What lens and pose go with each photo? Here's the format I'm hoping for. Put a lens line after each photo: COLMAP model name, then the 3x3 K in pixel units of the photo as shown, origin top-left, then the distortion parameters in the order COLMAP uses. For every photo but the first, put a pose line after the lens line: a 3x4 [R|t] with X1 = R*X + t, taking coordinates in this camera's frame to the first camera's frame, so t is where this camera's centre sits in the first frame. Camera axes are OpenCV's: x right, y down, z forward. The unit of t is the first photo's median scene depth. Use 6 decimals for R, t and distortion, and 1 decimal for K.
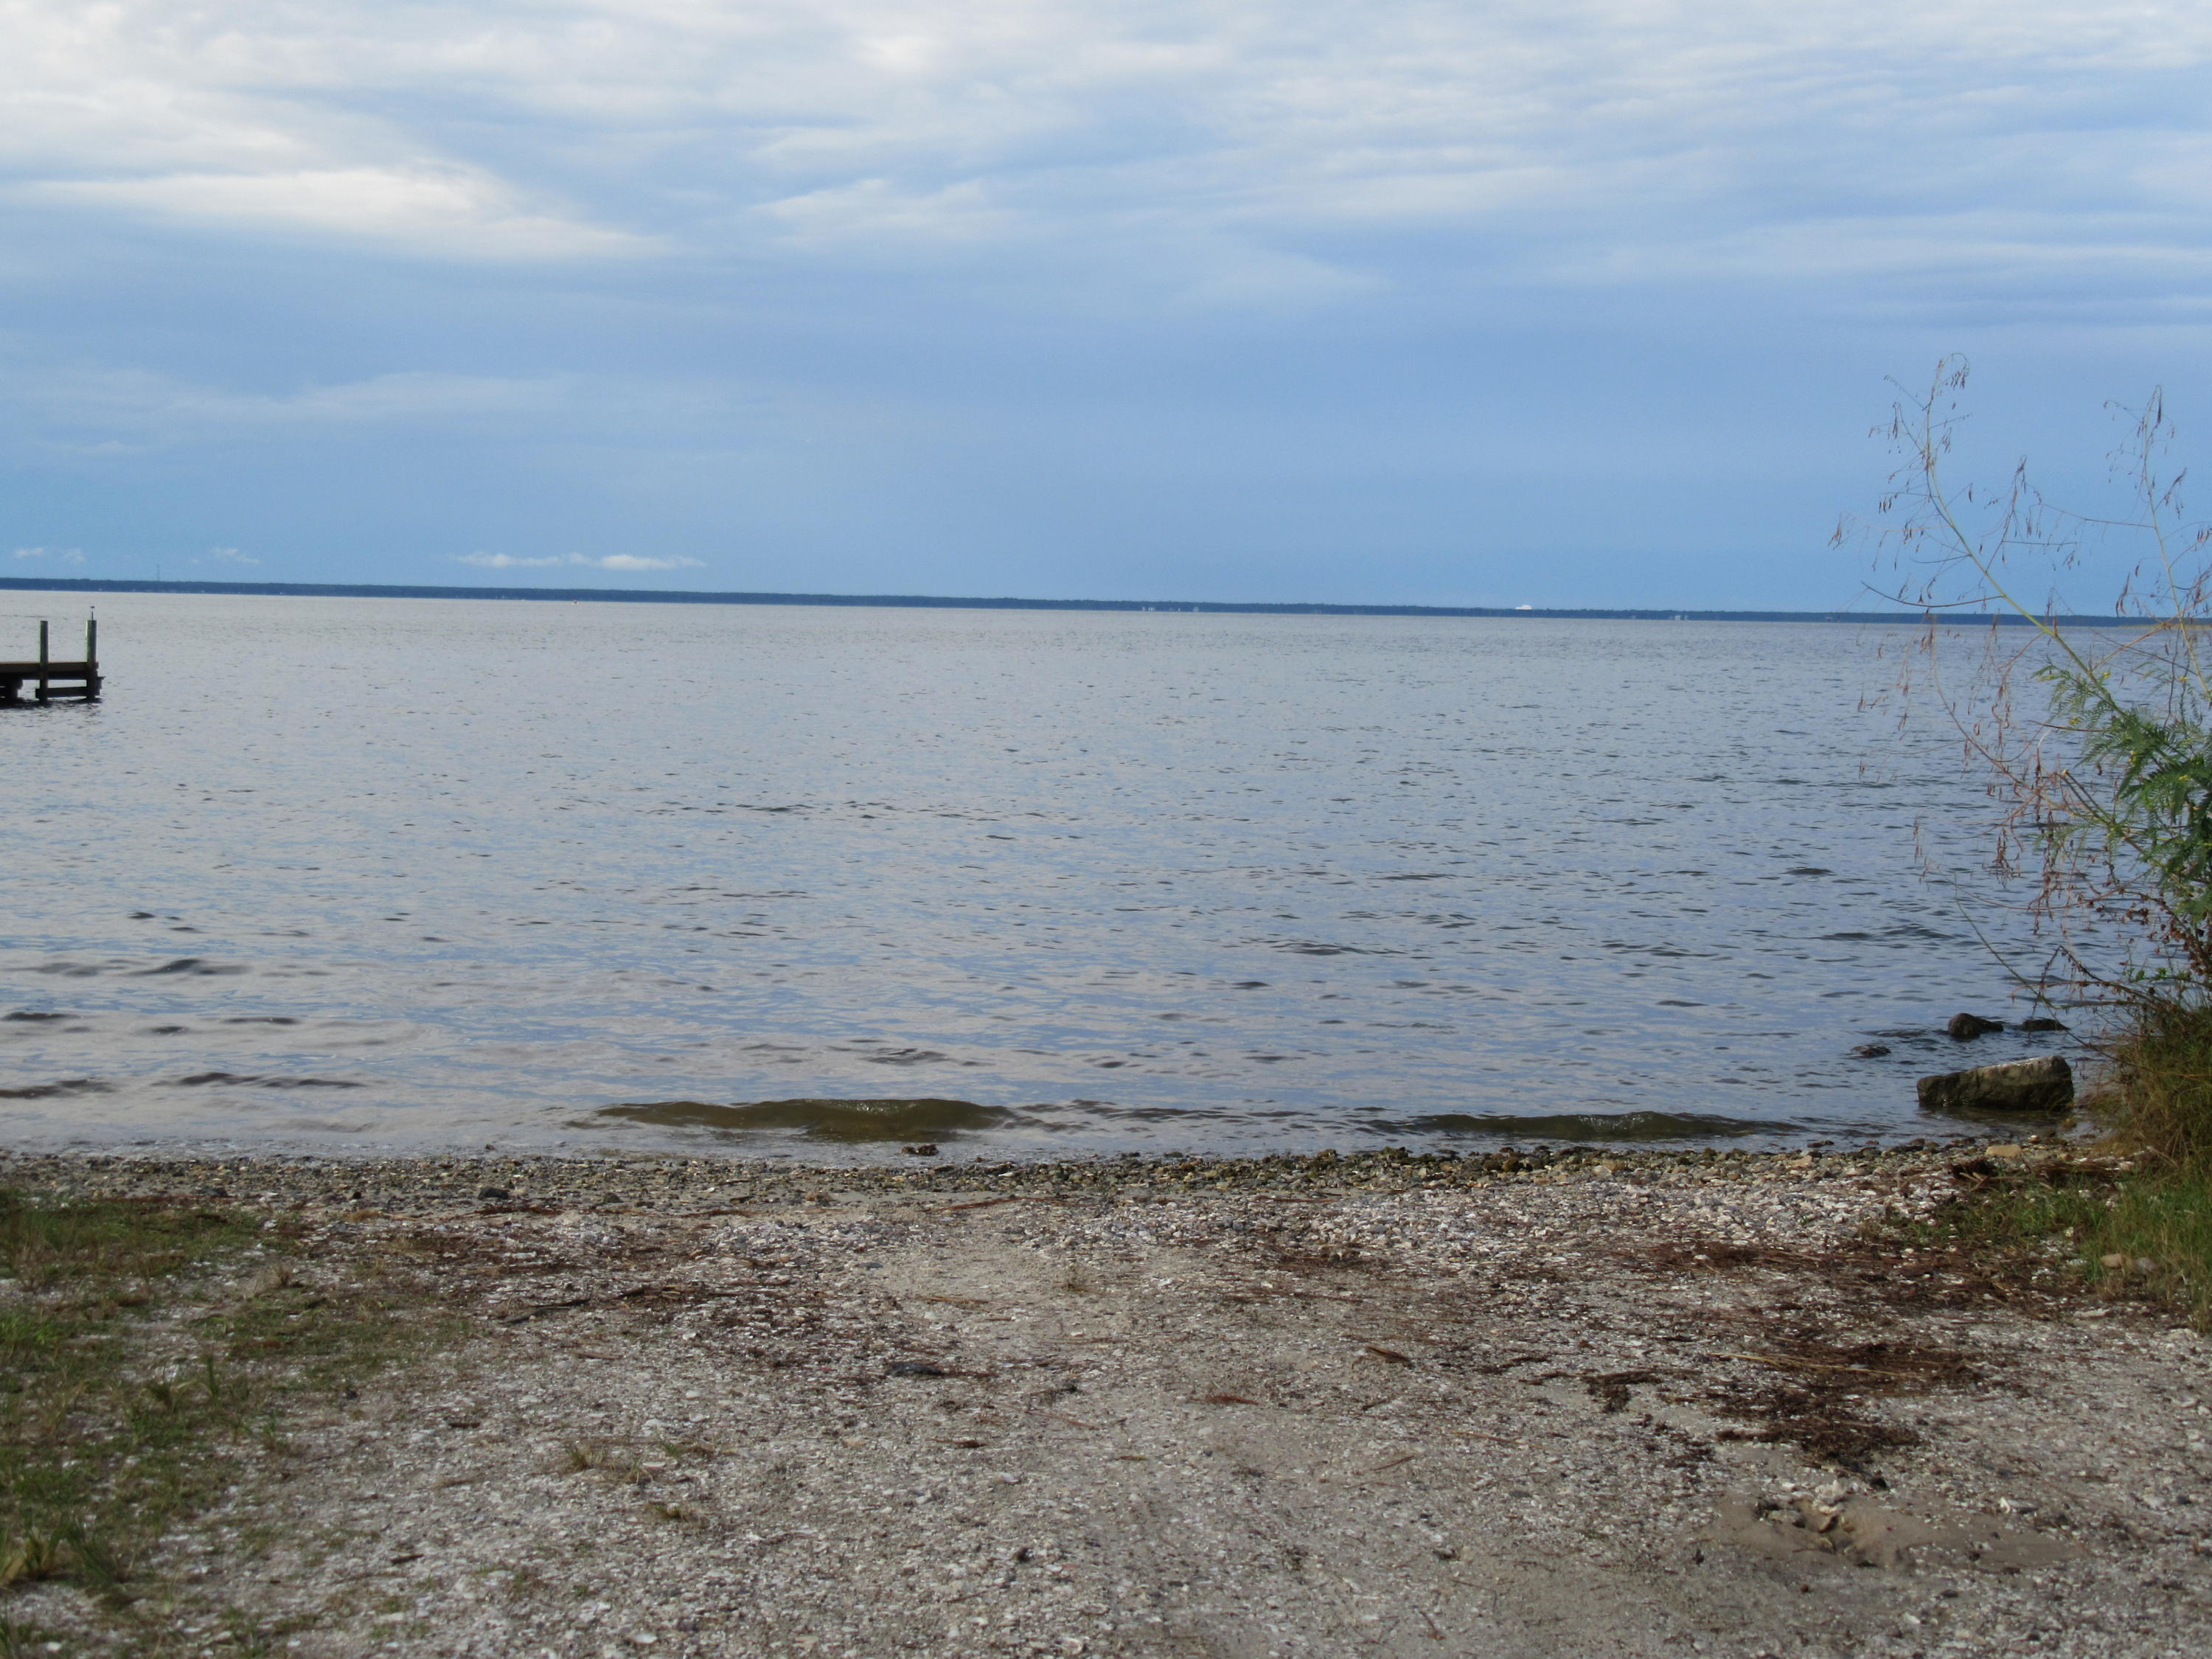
lens RADIAL K [[3080.5, 0, 1106.0], [0, 3080.5, 829.5], [0, 0, 1]] dist [0.052136, -0.114840]
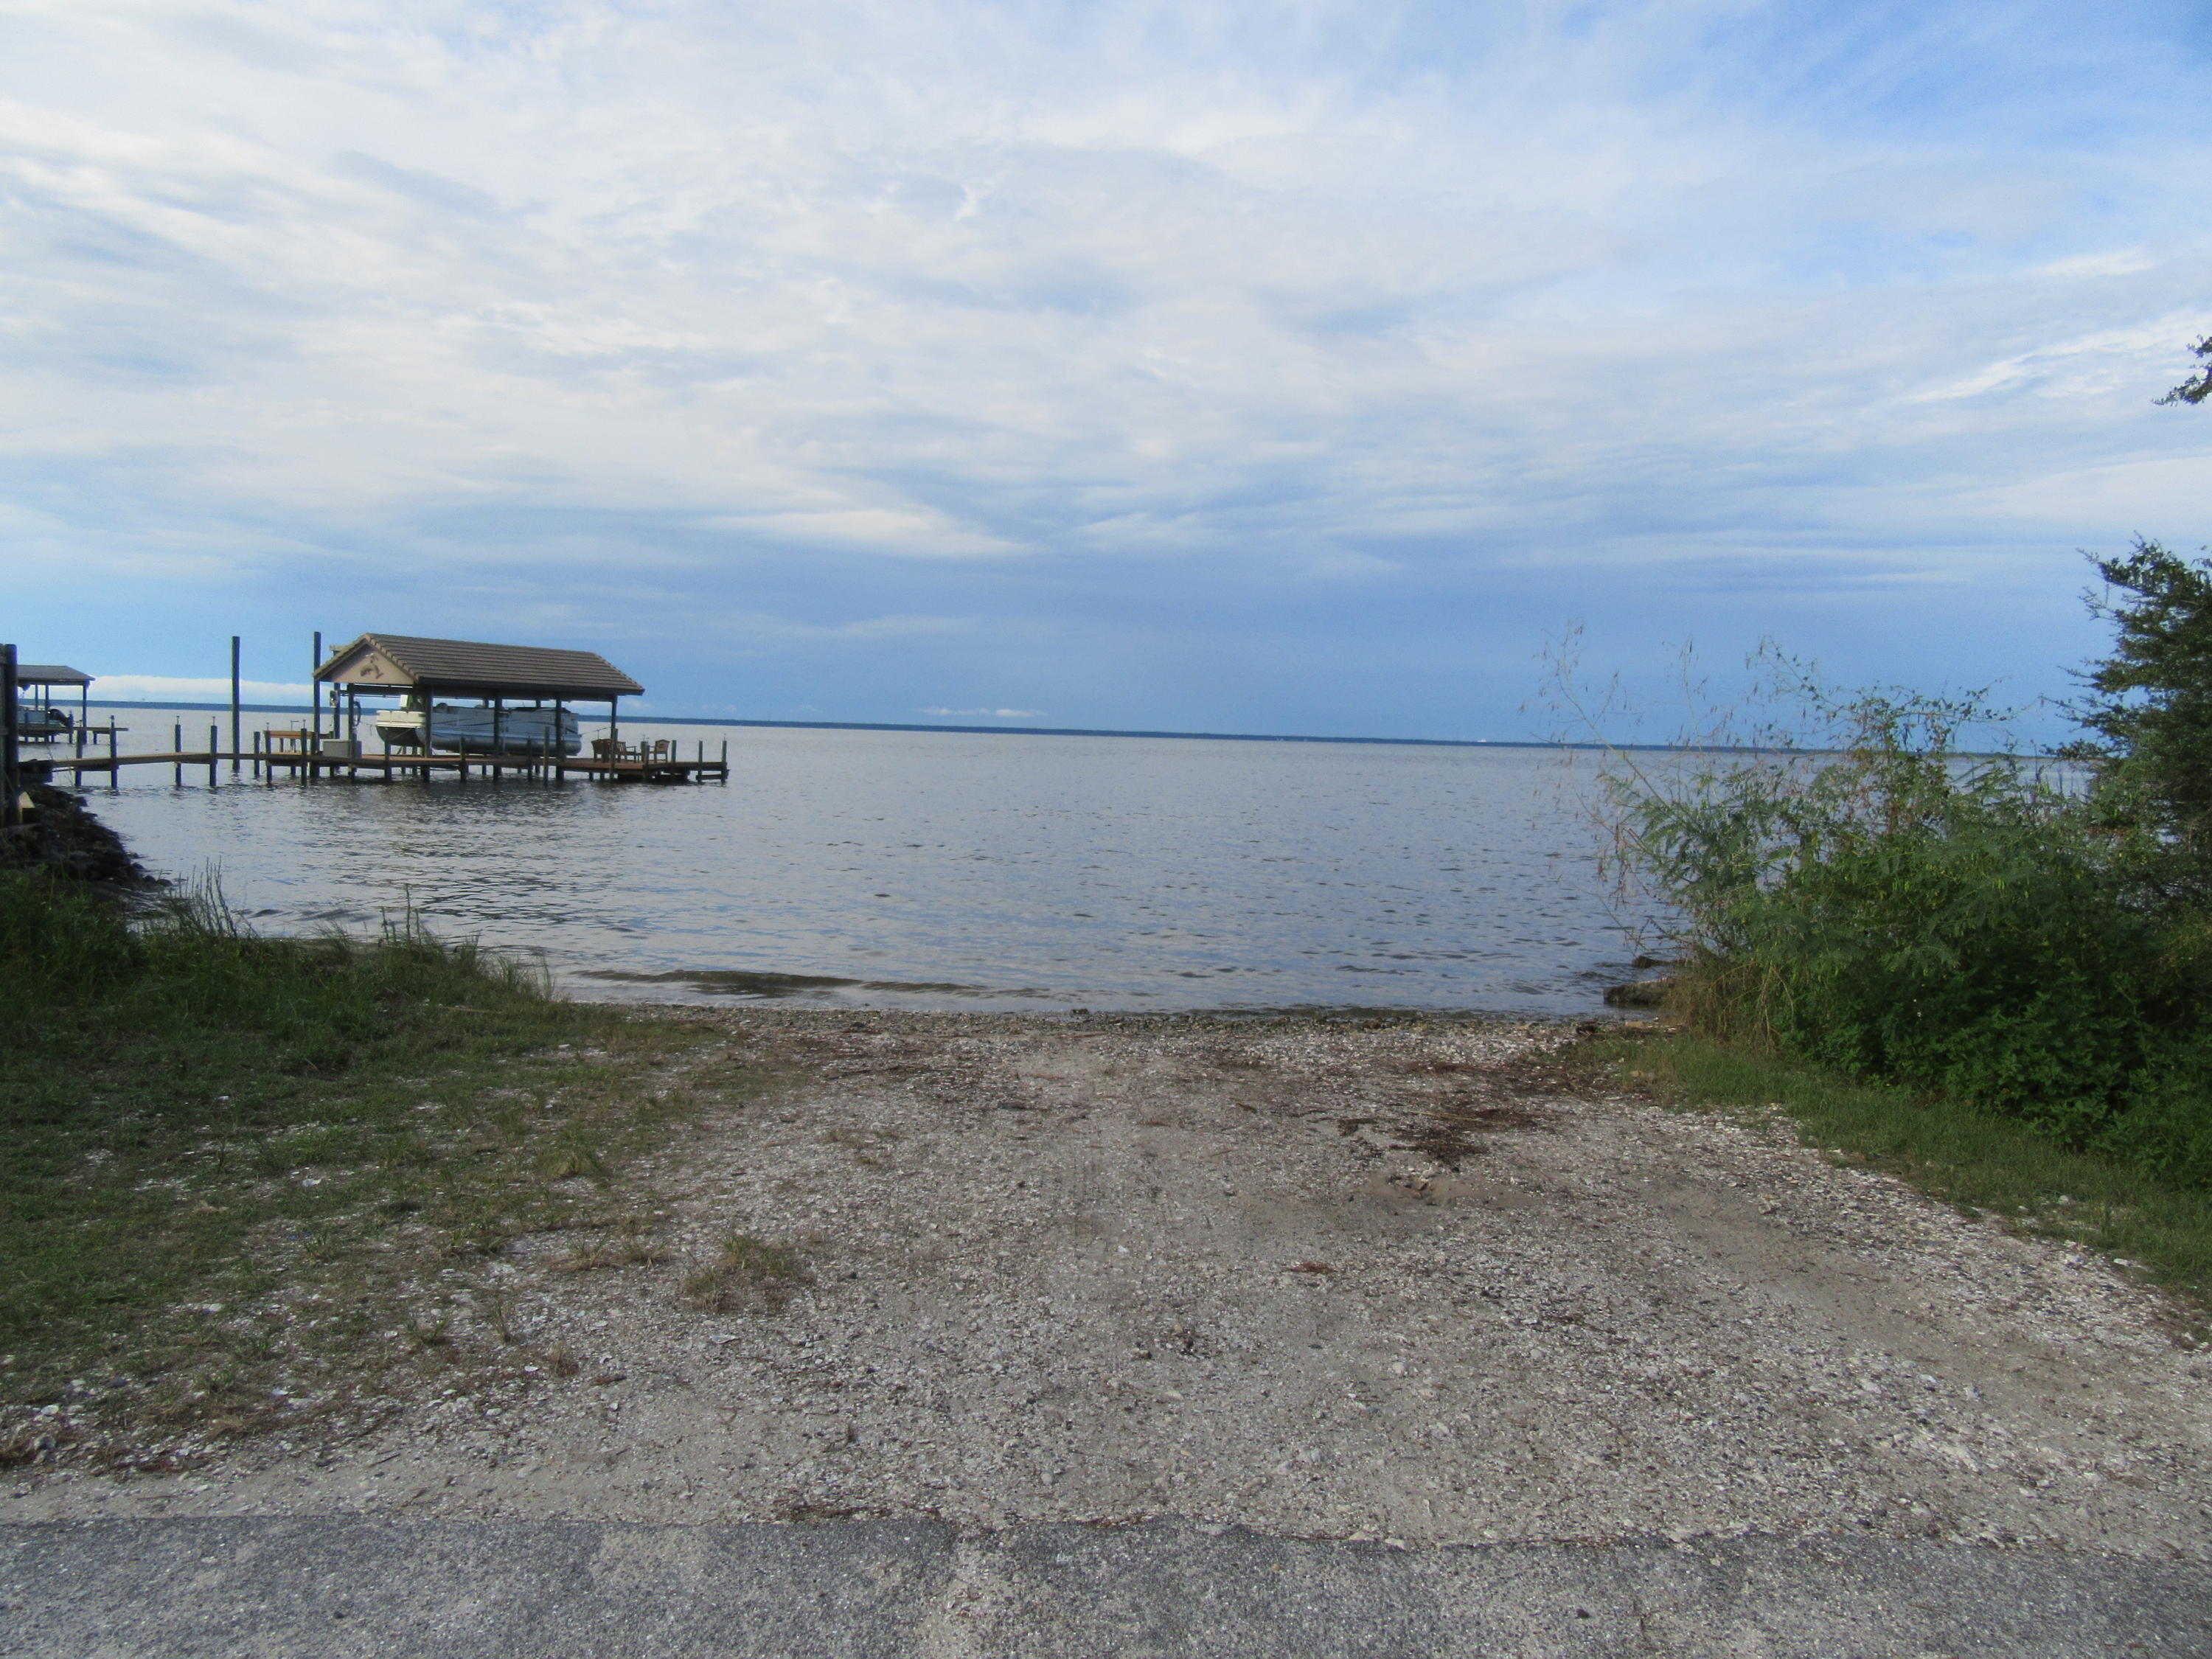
lens RADIAL K [[1639.2, 0, 1110.0], [0, 1639.2, 817.7], [0, 0, 1]] dist [-0.028622, -0.004189]
pose [[0.995544, 0.013788, -0.093283, 0.091154], [-0.015937, 0.999624, -0.022332, 0.003862], [0.092940, 0.023719, 0.995389, -0.085256]]
